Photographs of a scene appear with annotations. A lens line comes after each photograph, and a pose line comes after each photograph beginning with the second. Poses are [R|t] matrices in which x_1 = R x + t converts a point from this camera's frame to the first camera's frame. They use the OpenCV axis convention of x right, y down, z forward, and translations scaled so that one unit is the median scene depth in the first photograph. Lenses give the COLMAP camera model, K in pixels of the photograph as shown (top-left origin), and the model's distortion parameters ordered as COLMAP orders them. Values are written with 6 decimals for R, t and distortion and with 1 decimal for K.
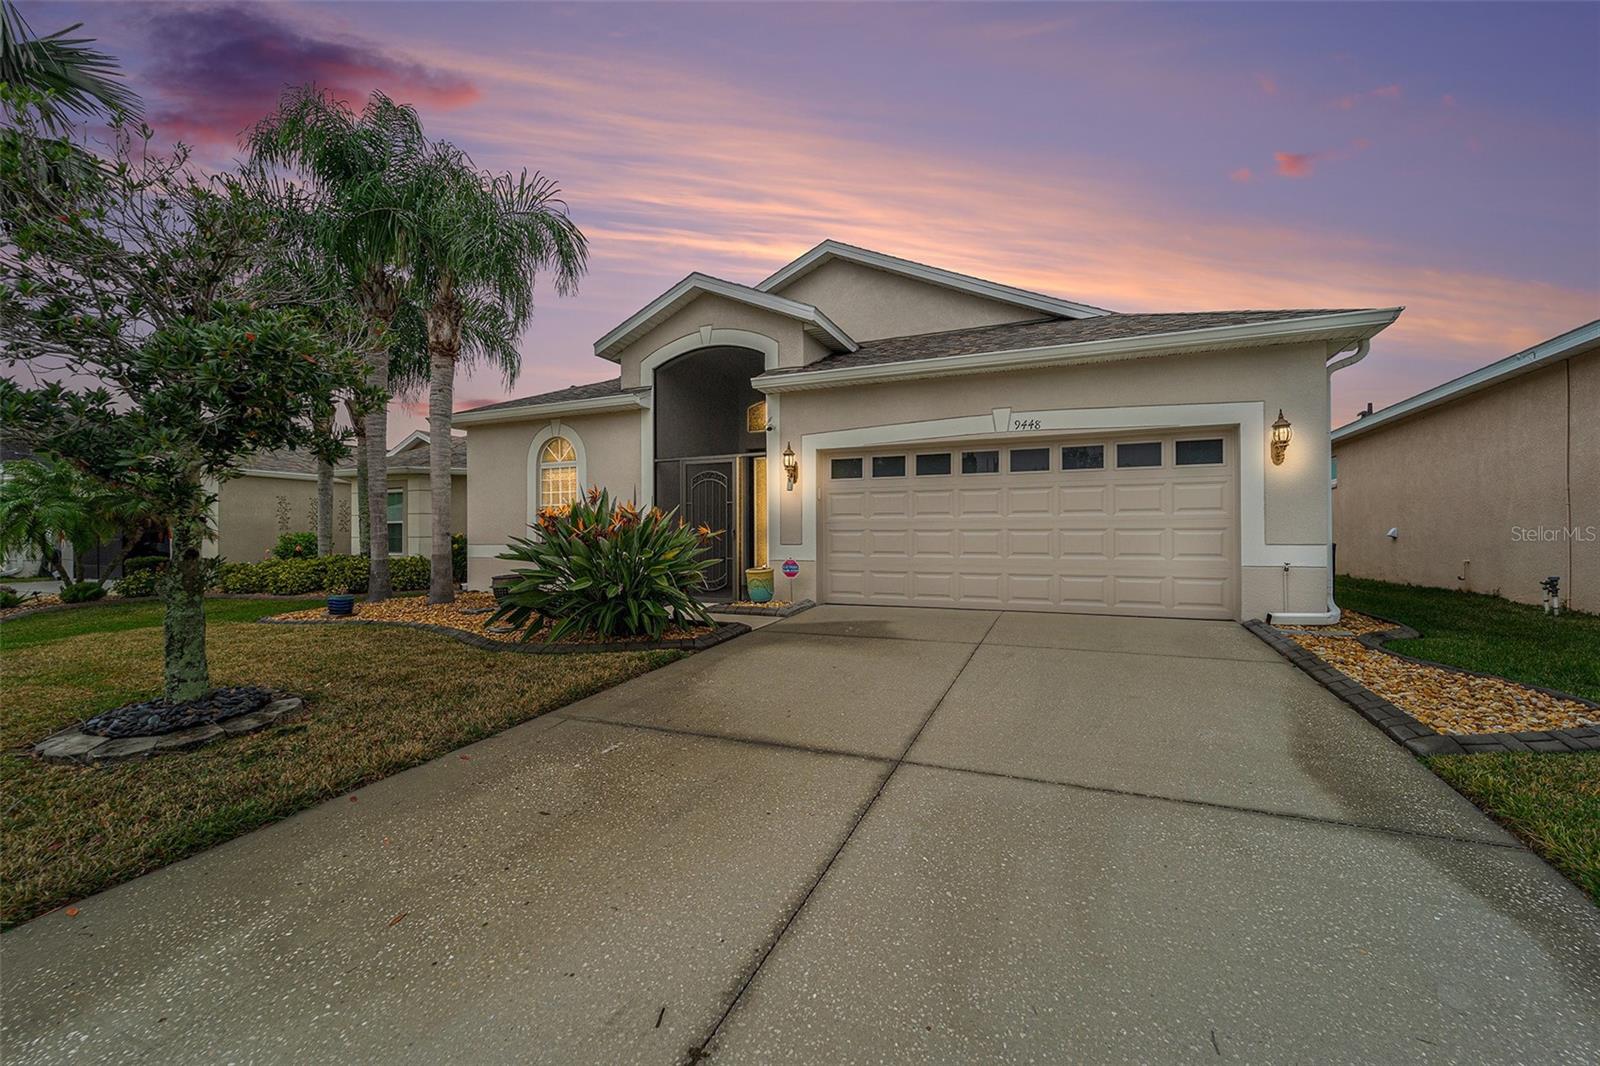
lens RADIAL K [[634.5, 0, 798.6], [0, 634.5, 527.1], [0, 0, 1]] dist [-0.001524, -0.000256]
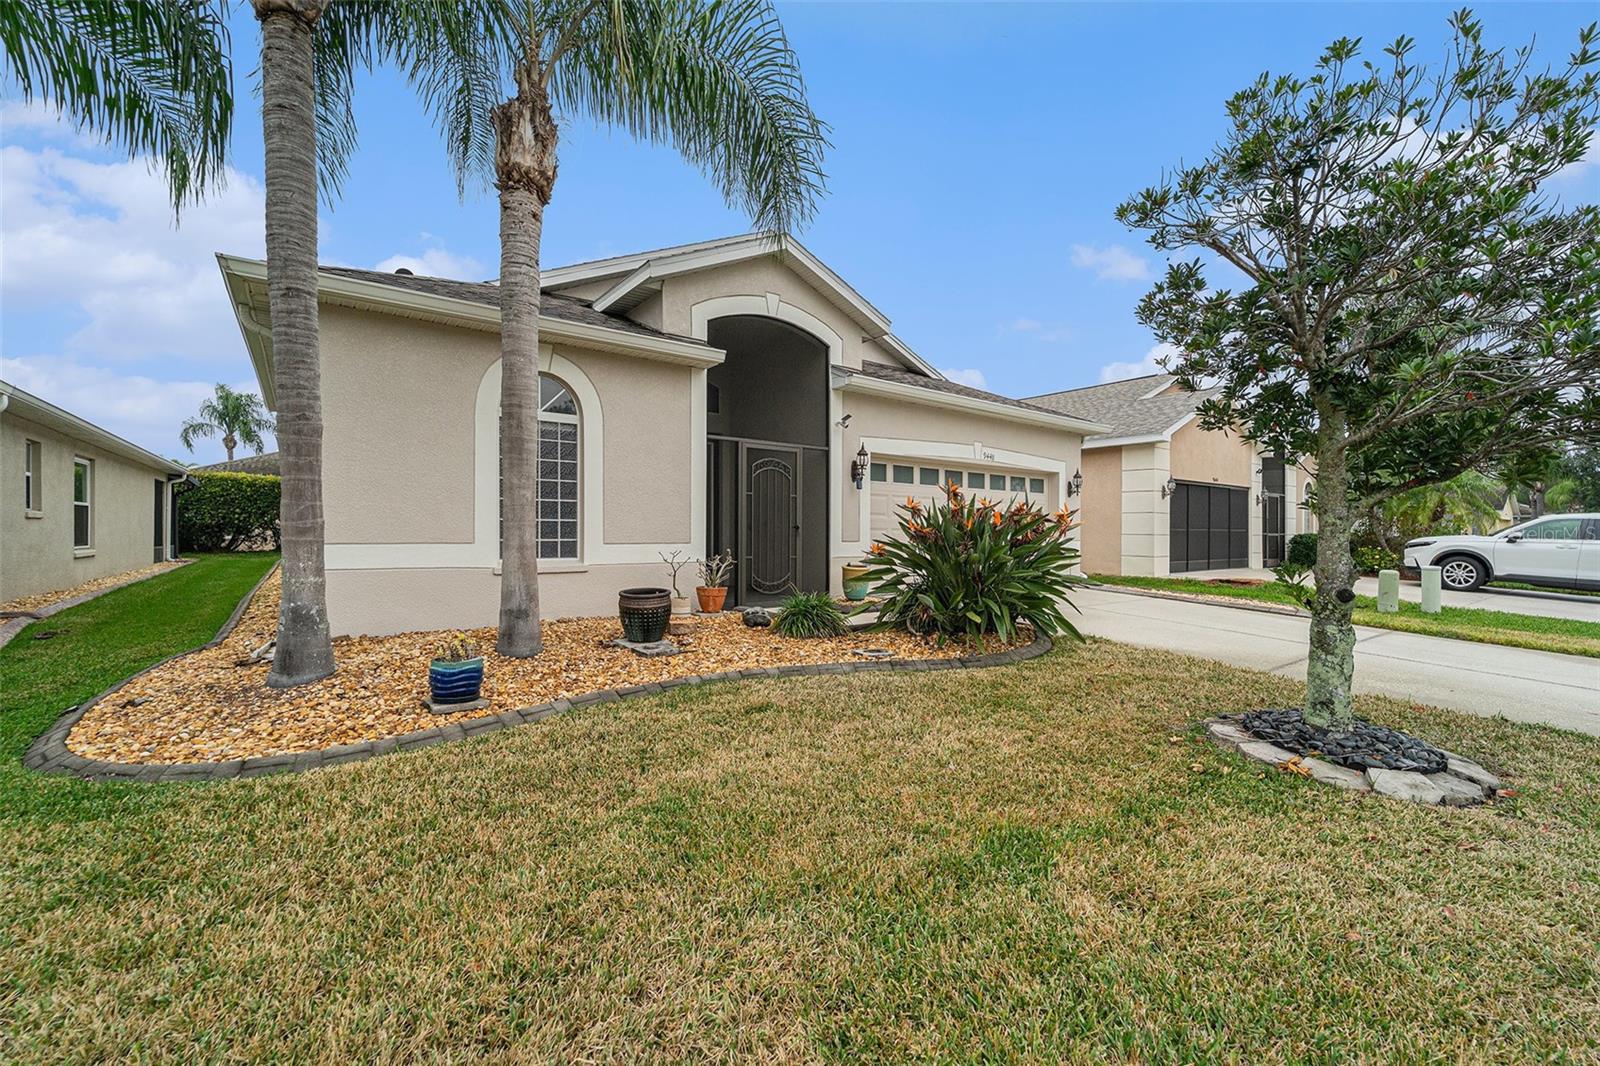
lens RADIAL K [[640.1, 0, 827.5], [0, 640.1, 527.6], [0, 0, 1]] dist [-0.002094, -0.000408]
pose [[0.493846, 0.011237, 0.869477, -0.920444], [-0.023200, 0.999731, 0.000256, 0.005223], [-0.869240, -0.020299, 0.493974, 0.517057]]
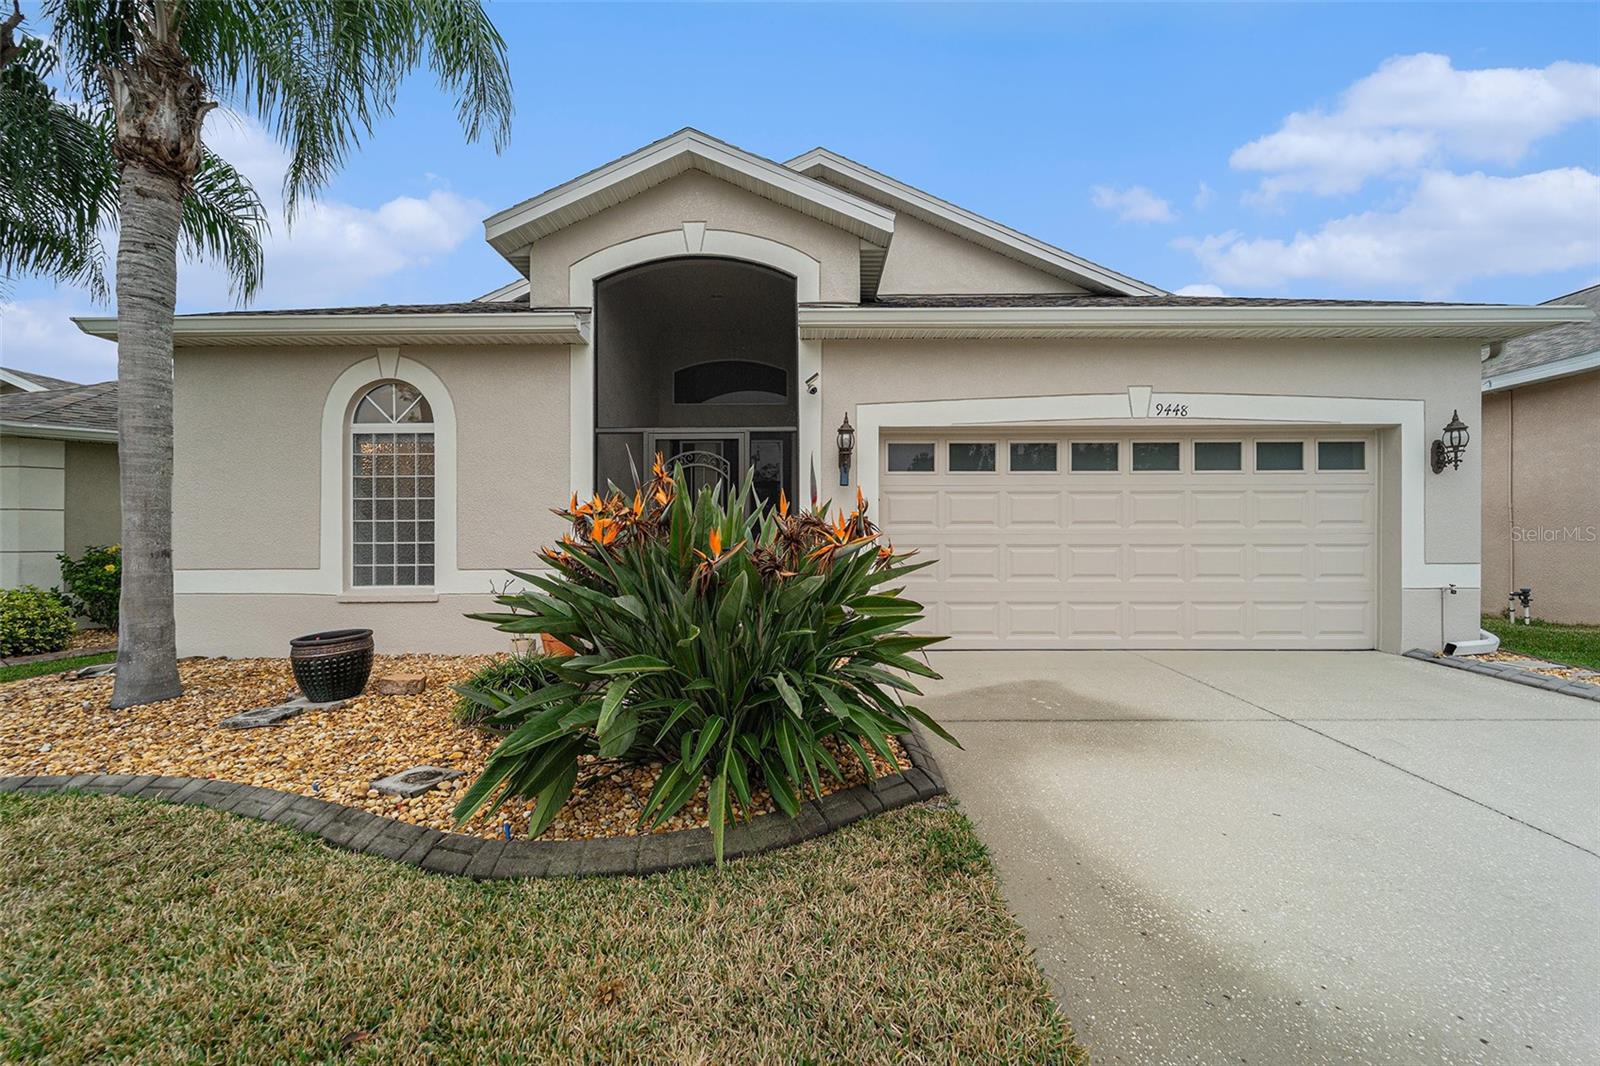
lens RADIAL K [[634.5, 0, 798.6], [0, 634.5, 527.1], [0, 0, 1]] dist [-0.001524, -0.000256]
pose [[0.922778, 0.003477, 0.385317, -0.307877], [-0.004464, 0.999989, 0.001667, -0.015365], [-0.385306, -0.003258, 0.922783, 0.395957]]
